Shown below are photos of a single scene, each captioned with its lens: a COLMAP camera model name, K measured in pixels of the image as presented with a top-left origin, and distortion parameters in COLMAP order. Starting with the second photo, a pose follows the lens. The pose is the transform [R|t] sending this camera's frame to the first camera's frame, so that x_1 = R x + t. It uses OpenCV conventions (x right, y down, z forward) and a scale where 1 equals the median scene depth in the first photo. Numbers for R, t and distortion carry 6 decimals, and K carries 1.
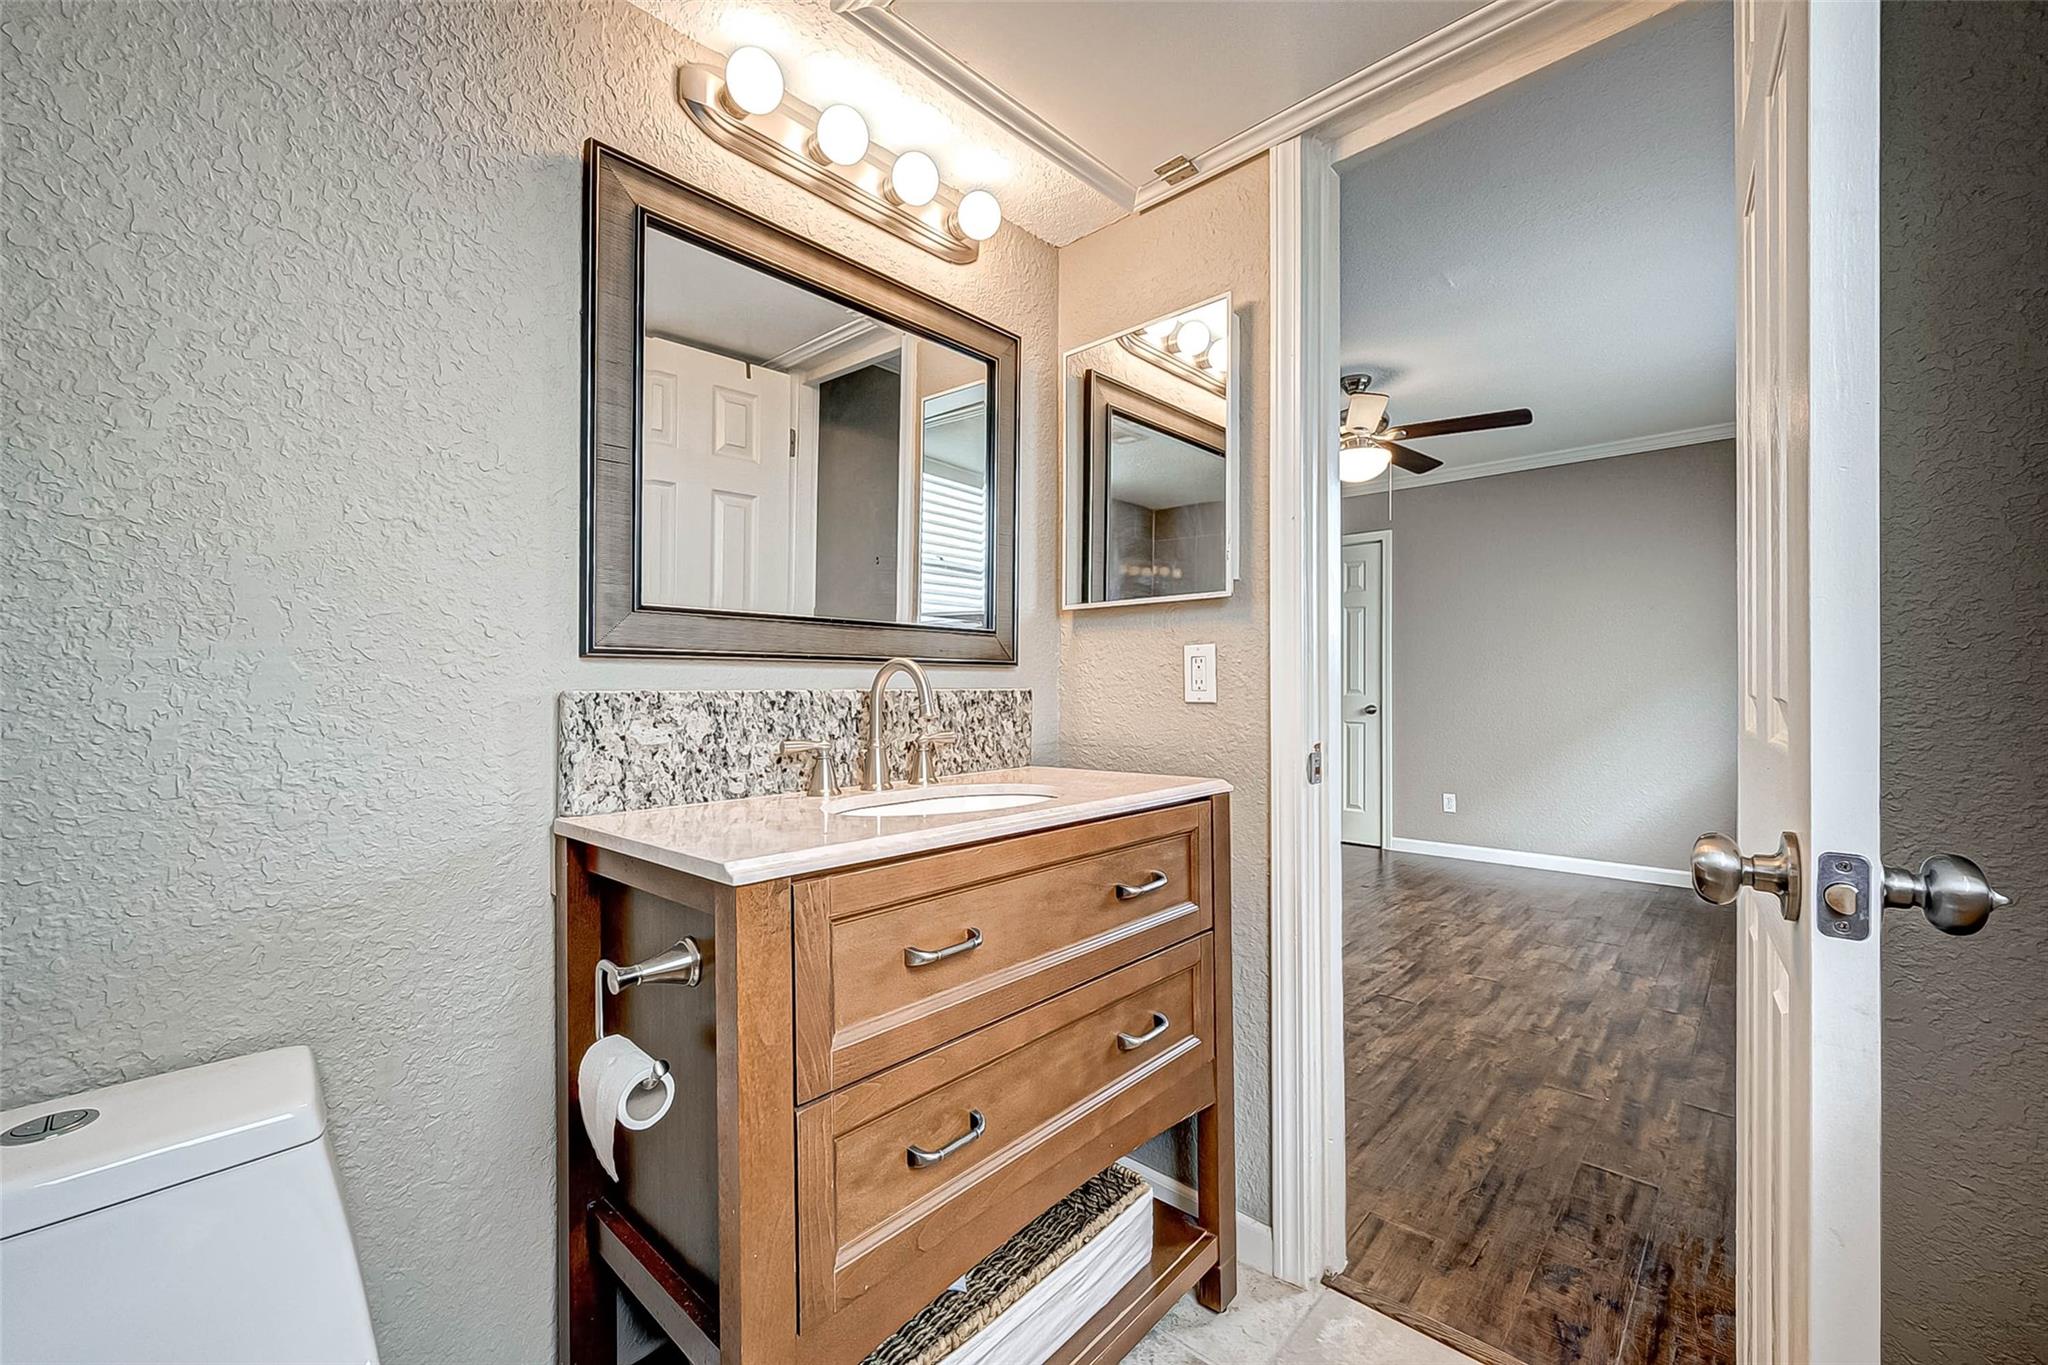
lens RADIAL K [[817.9, 0, 1016.3], [0, 817.9, 686.0], [0, 0, 1]] dist [-0.000202, -0.000007]
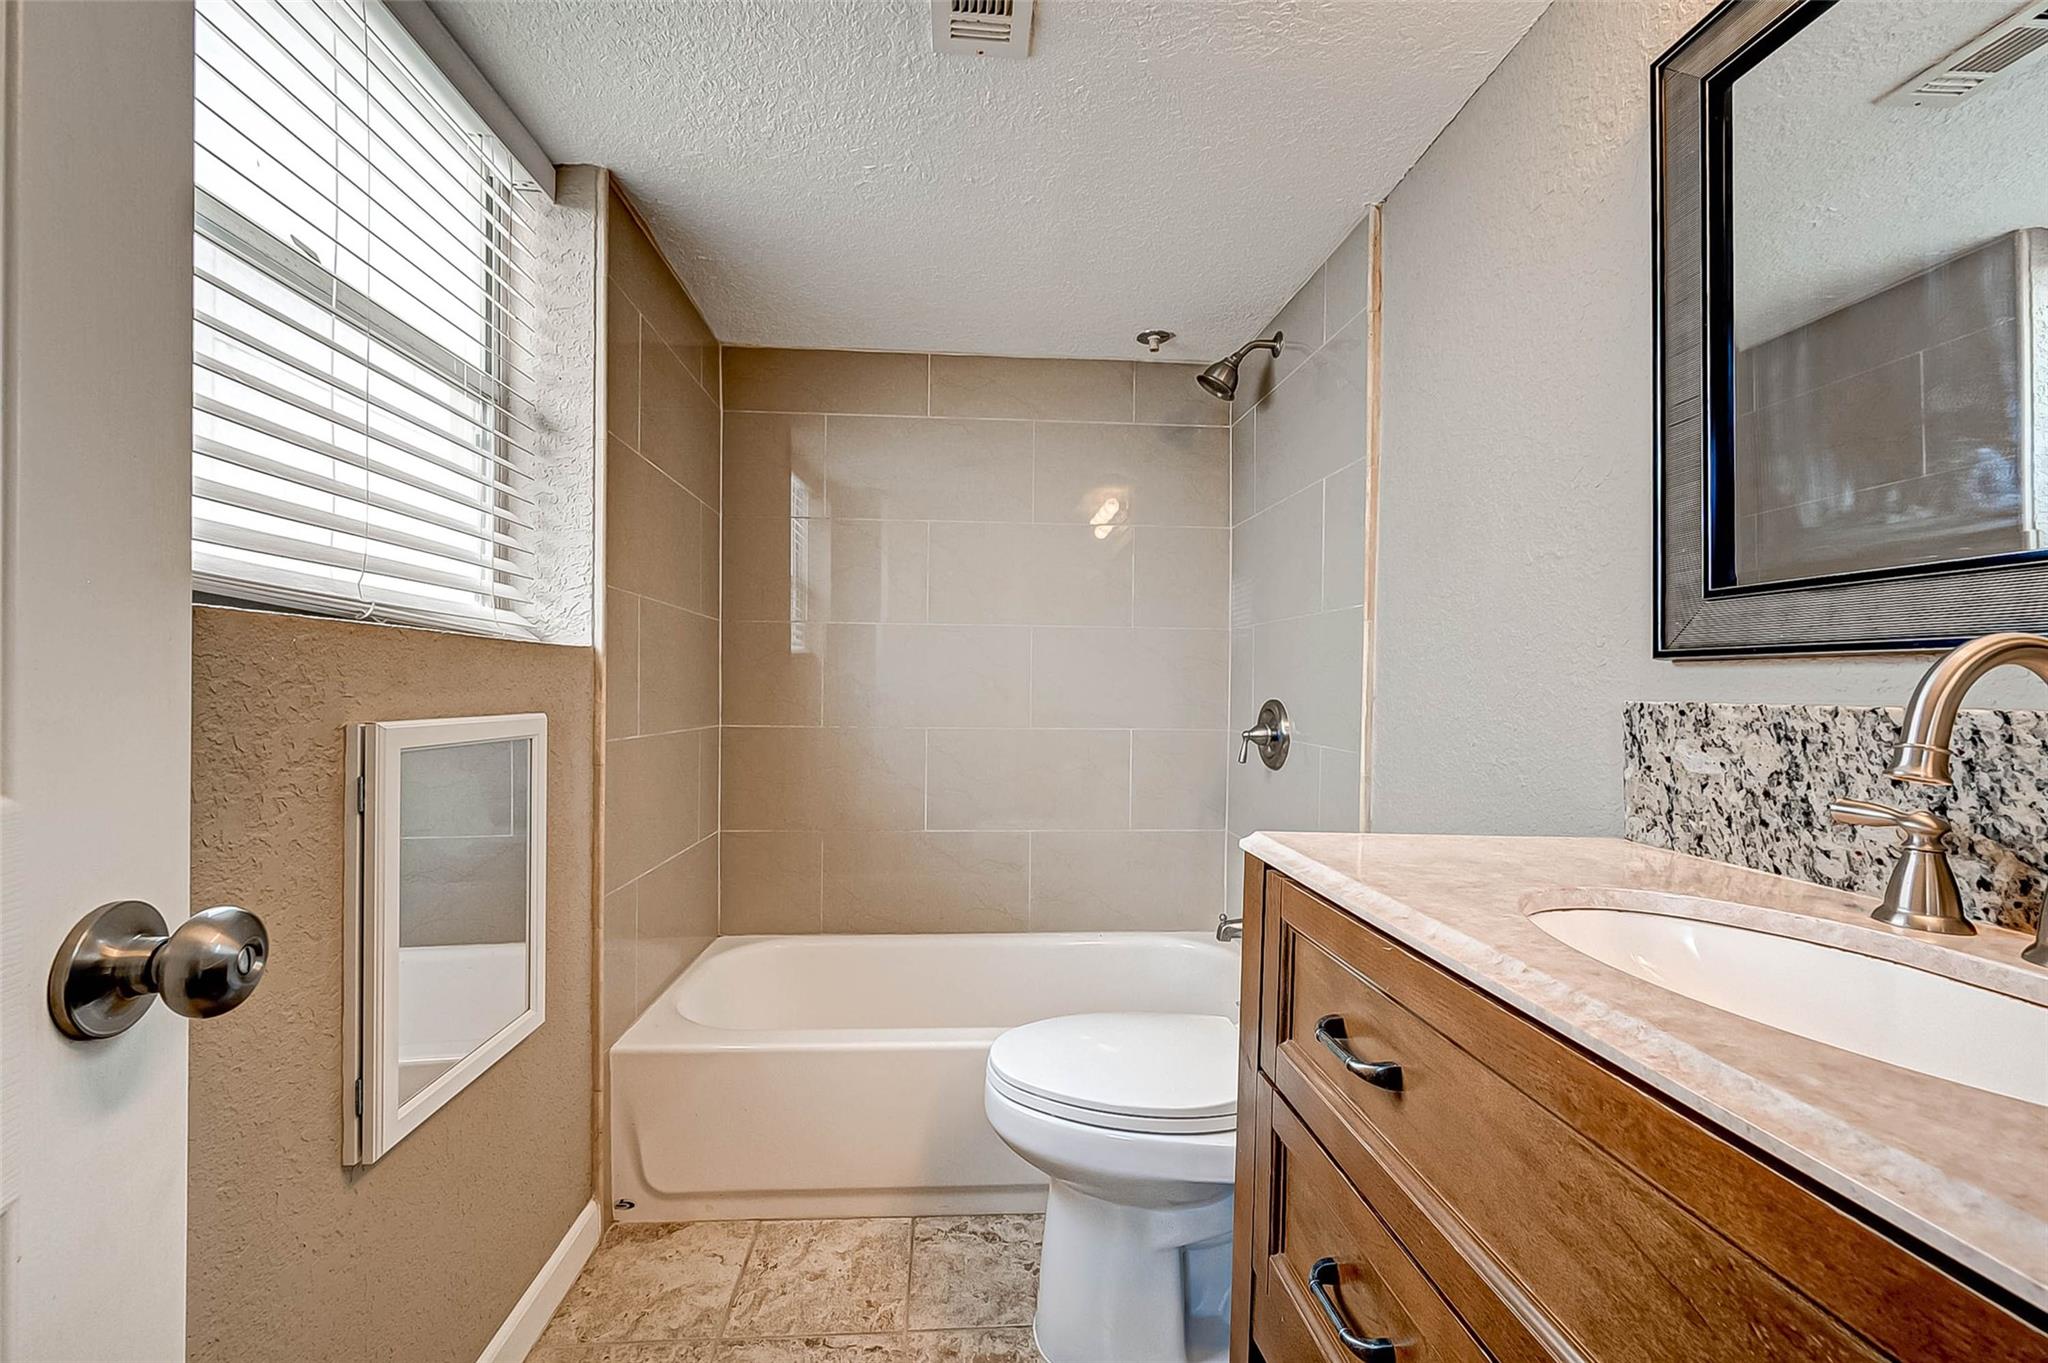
lens RADIAL K [[812.4, 0, 1021.2], [0, 812.4, 683.8], [0, 0, 1]] dist [-0.001745, 0.000326]
pose [[-0.675432, -0.004773, -0.737407, 0.508250], [-0.007069, 0.999975, 0.000003, -0.006869], [0.737388, 0.005215, -0.675449, 0.980601]]
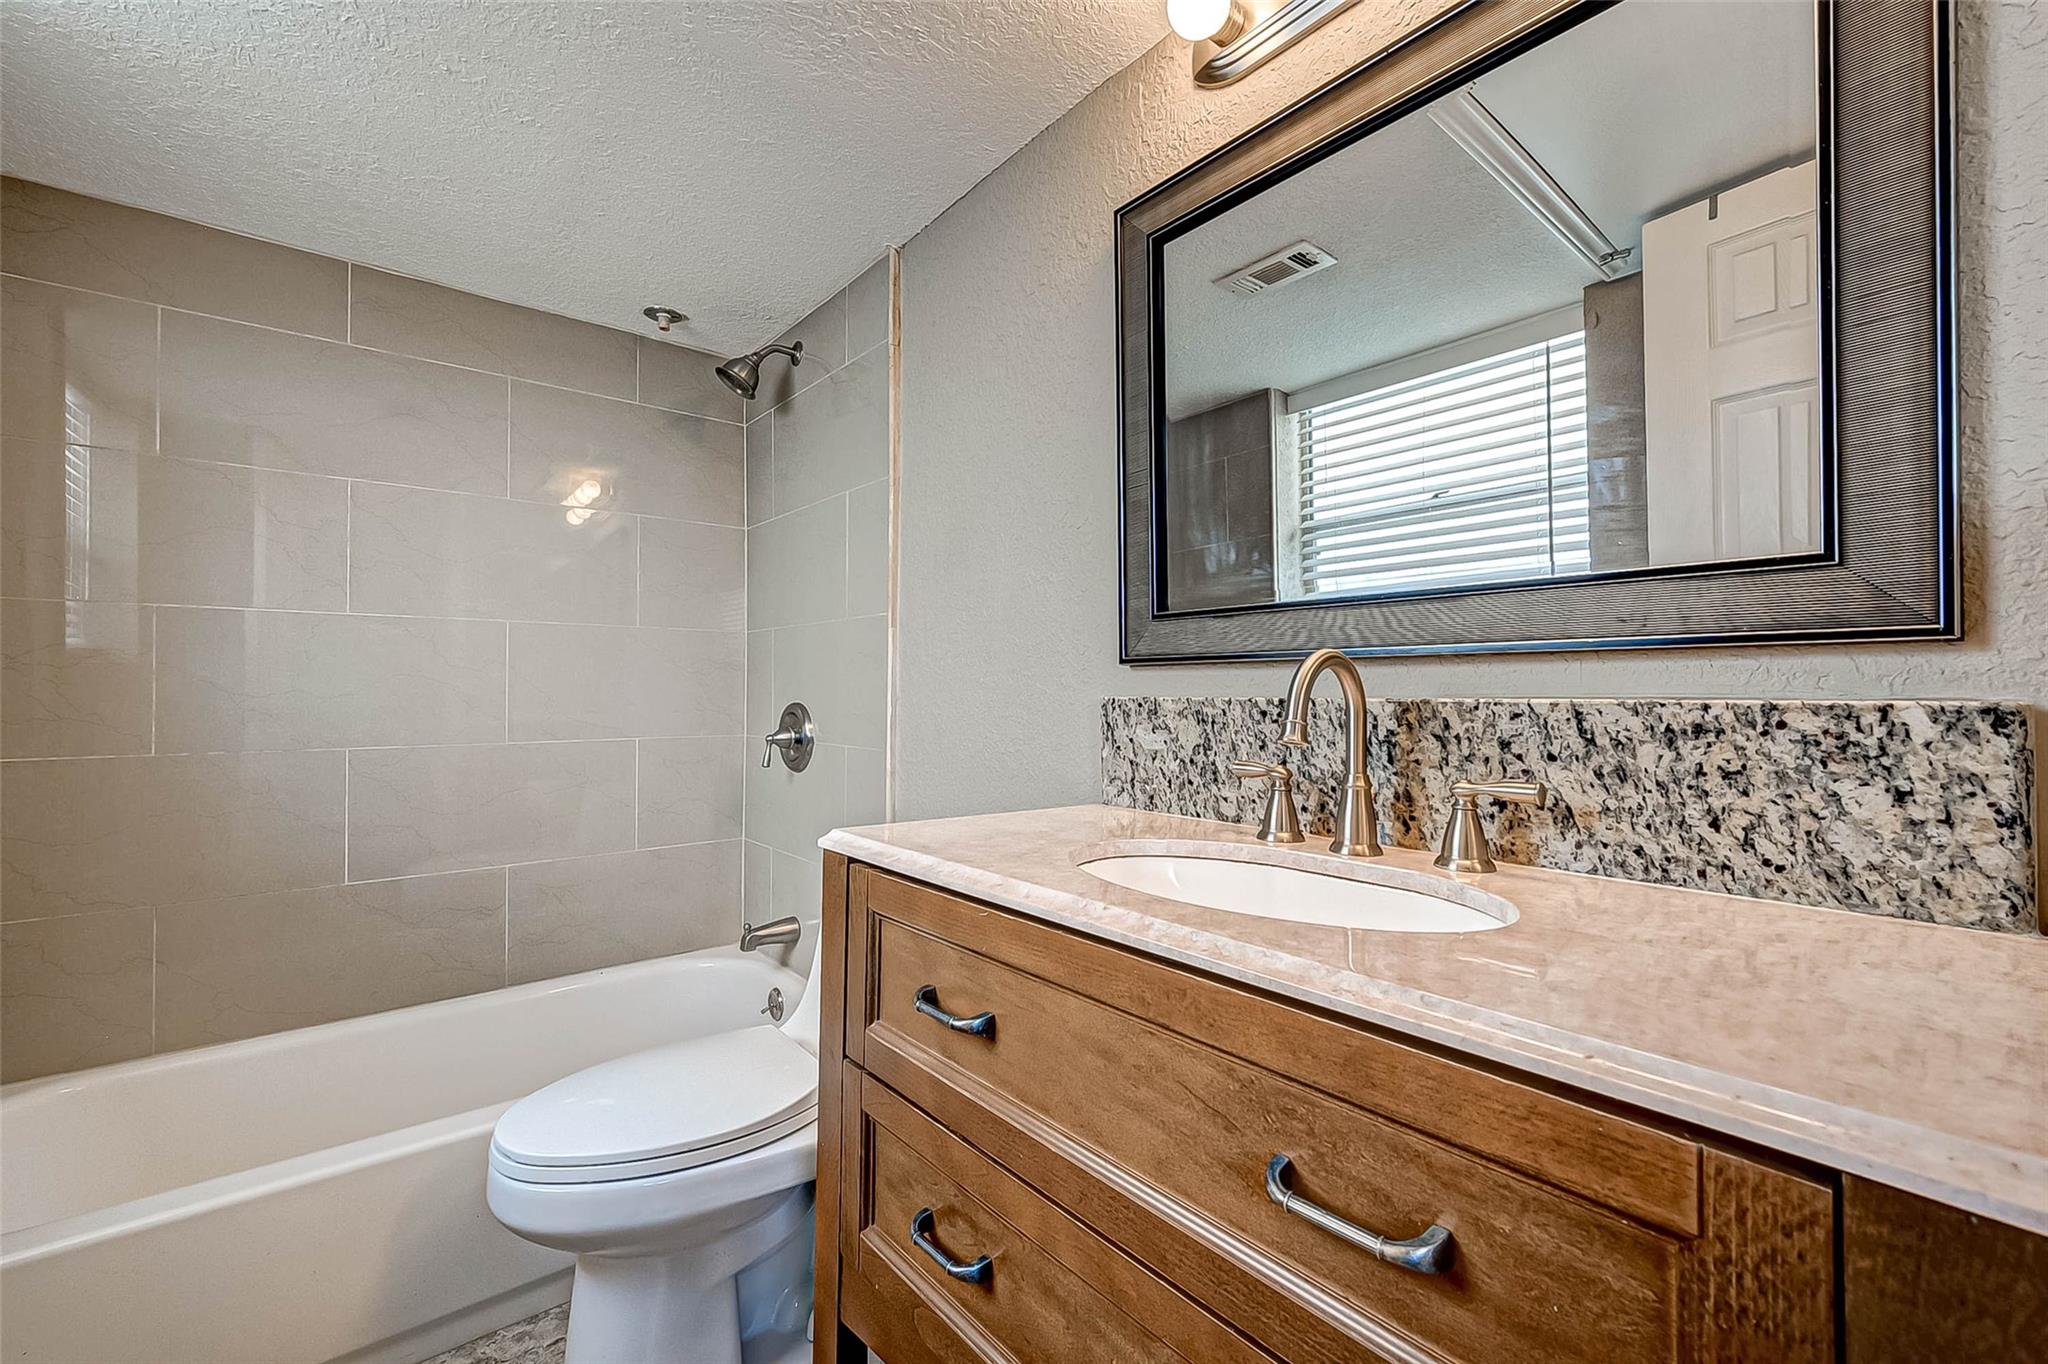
lens RADIAL K [[817.9, 0, 1016.3], [0, 817.9, 685.5], [0, 0, 1]] dist [-0.000202, -0.000007]
pose [[-0.125442, -0.003737, -0.992094, 0.561714], [0.004251, 0.999982, -0.004305, -0.004717], [0.992092, -0.004757, -0.125424, 0.902052]]
